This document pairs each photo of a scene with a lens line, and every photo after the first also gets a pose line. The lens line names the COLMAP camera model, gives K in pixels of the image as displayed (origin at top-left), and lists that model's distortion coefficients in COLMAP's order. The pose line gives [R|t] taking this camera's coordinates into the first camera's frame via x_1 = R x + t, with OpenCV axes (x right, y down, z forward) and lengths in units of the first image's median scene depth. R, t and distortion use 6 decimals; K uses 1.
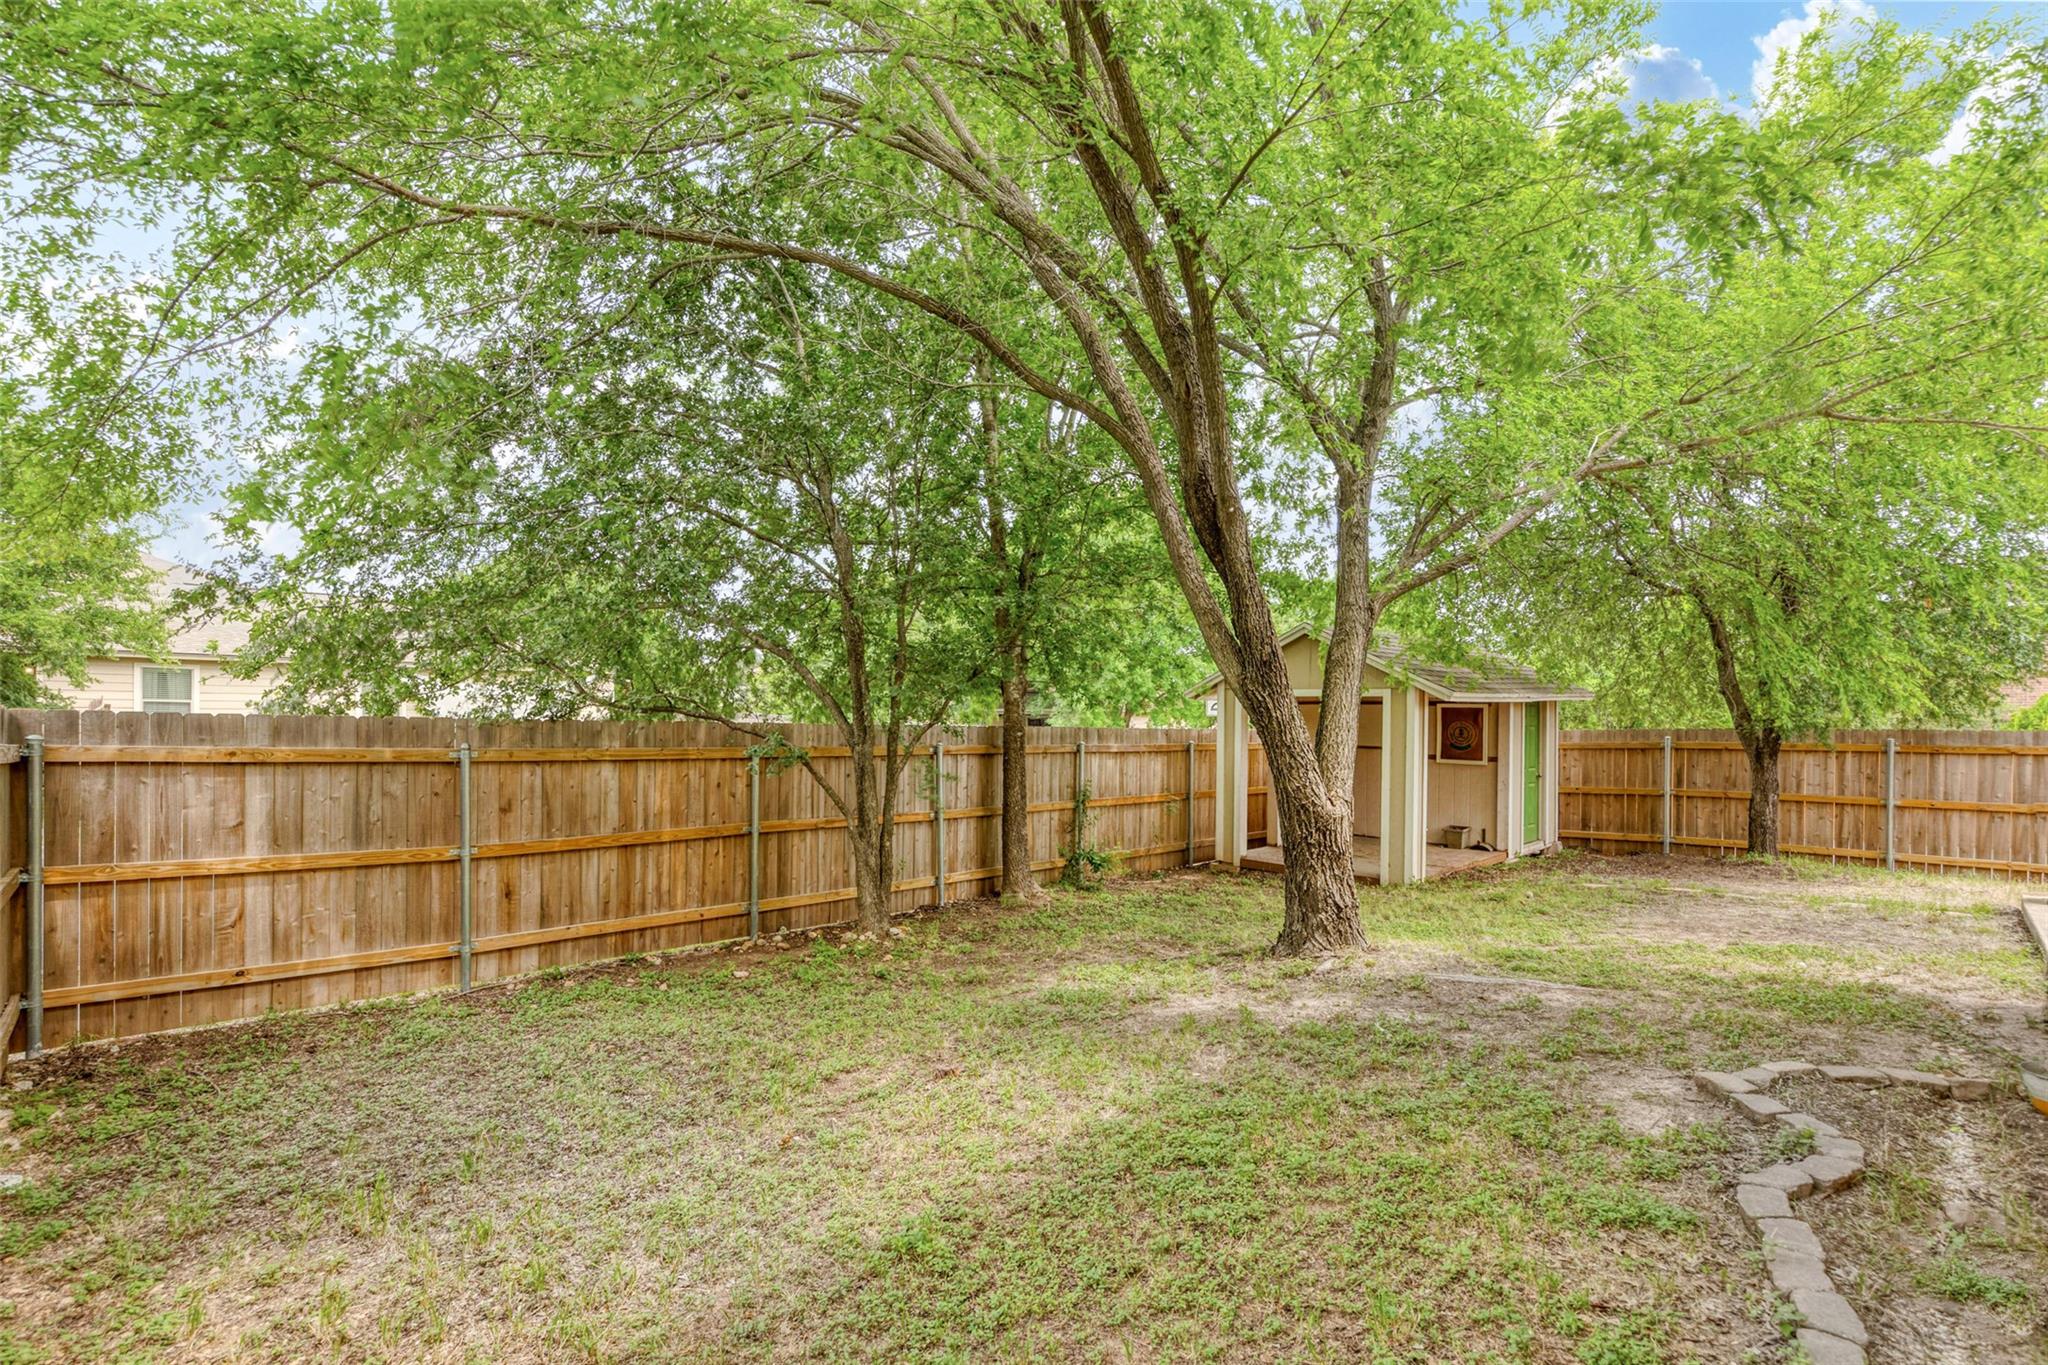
lens RADIAL K [[946.8, 0, 1022.7], [0, 946.8, 693.5], [0, 0, 1]] dist [0.012393, -0.000426]
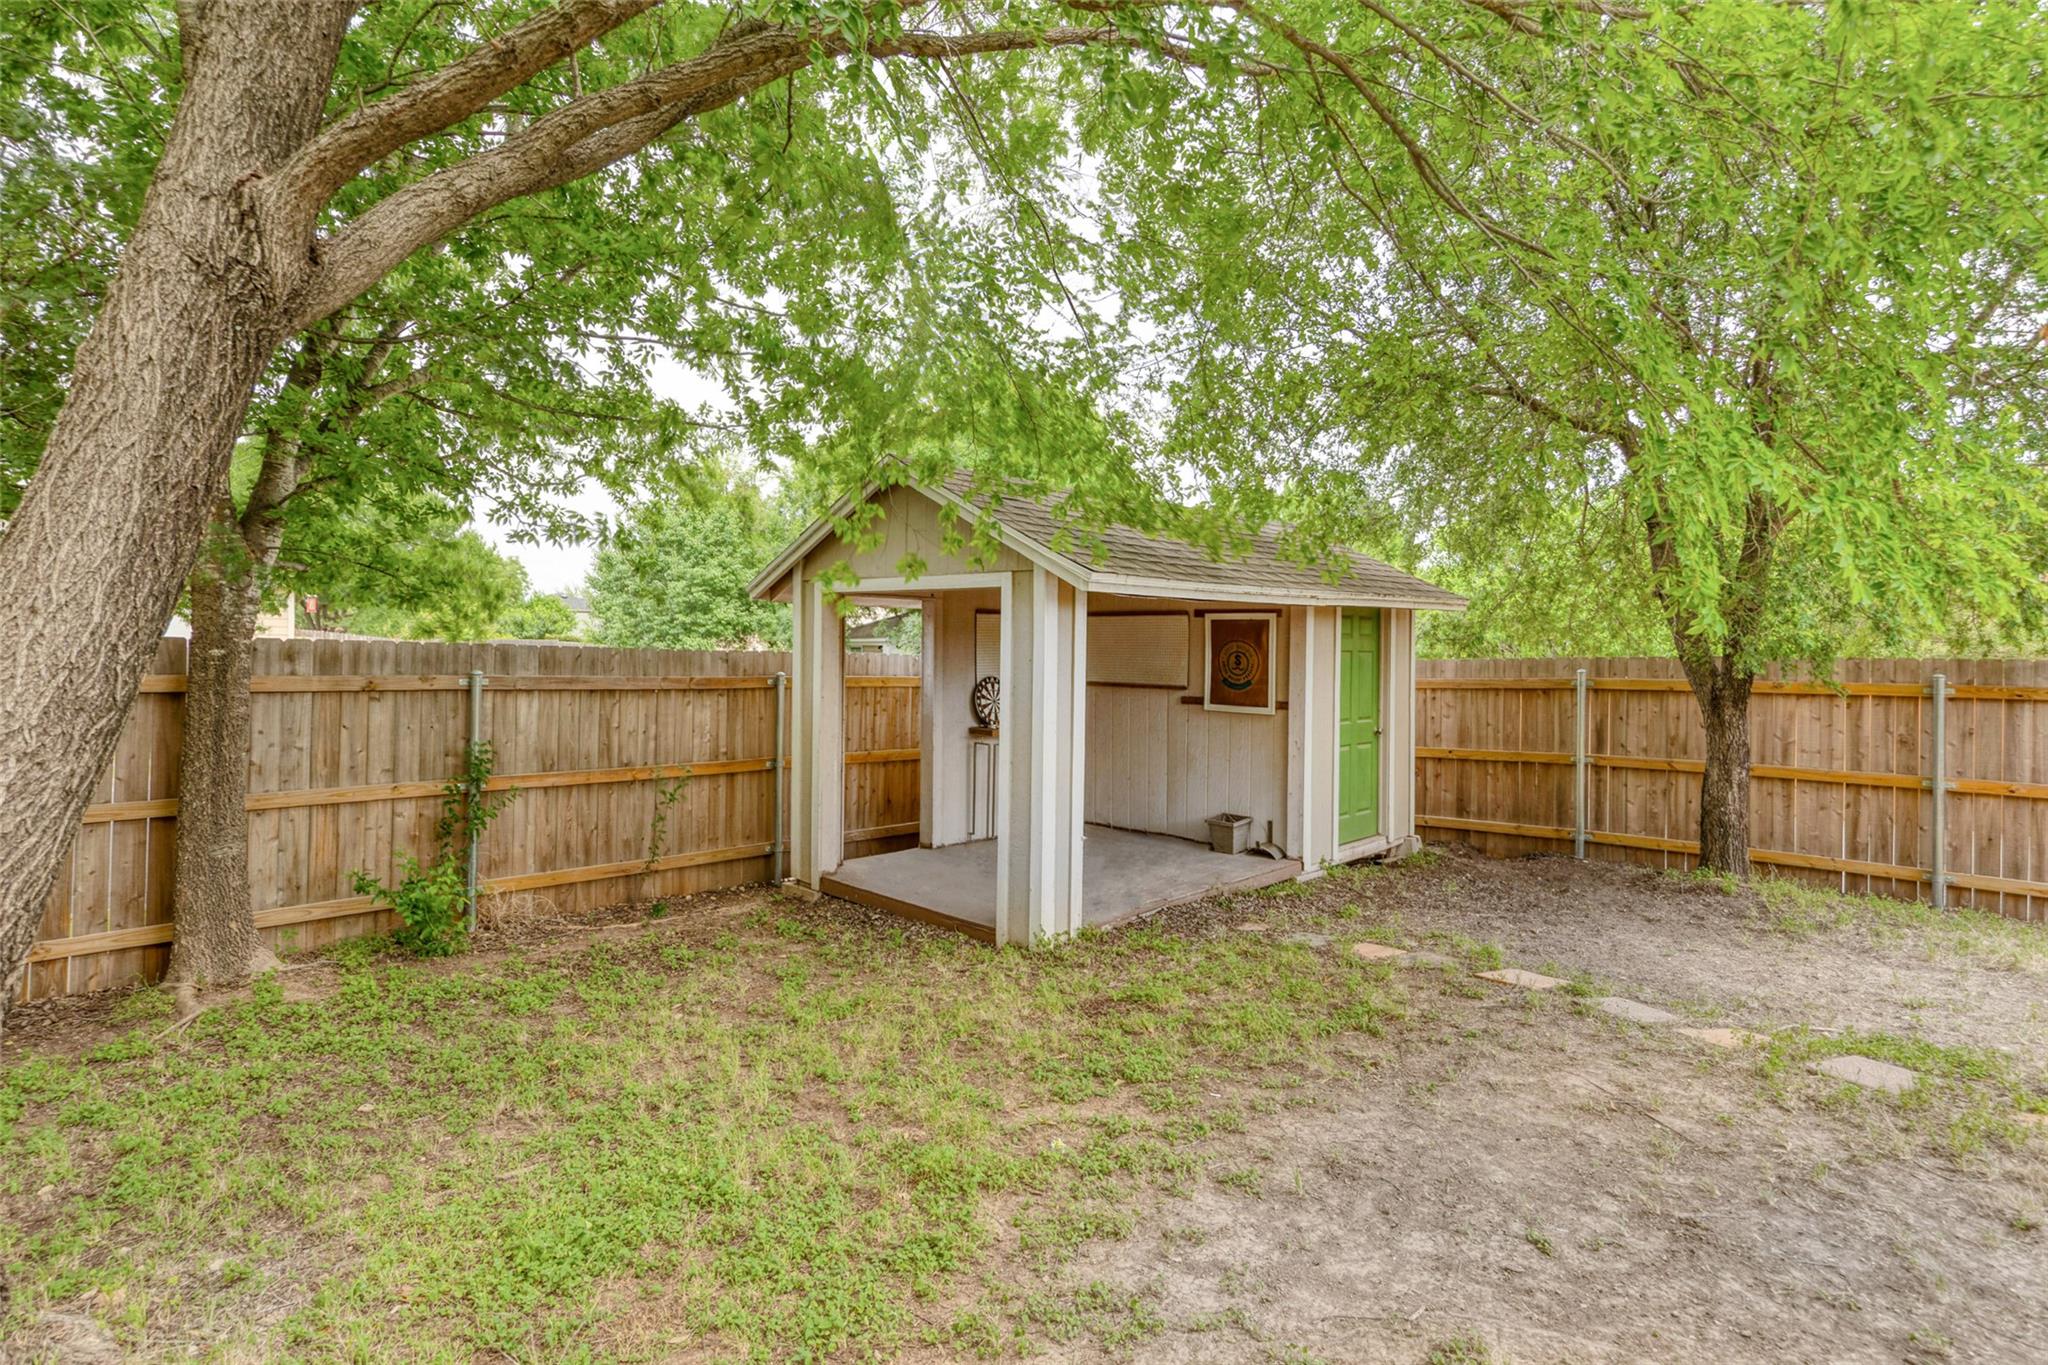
lens RADIAL K [[1011.3, 0, 1017.1], [0, 1011.3, 619.0], [0, 0, 1]] dist [0.016530, -0.003663]
pose [[0.999912, 0.006781, 0.011409, 0.328714], [-0.006685, 0.999942, -0.008410, 0.022018], [-0.011465, 0.008333, 0.999900, 0.372140]]
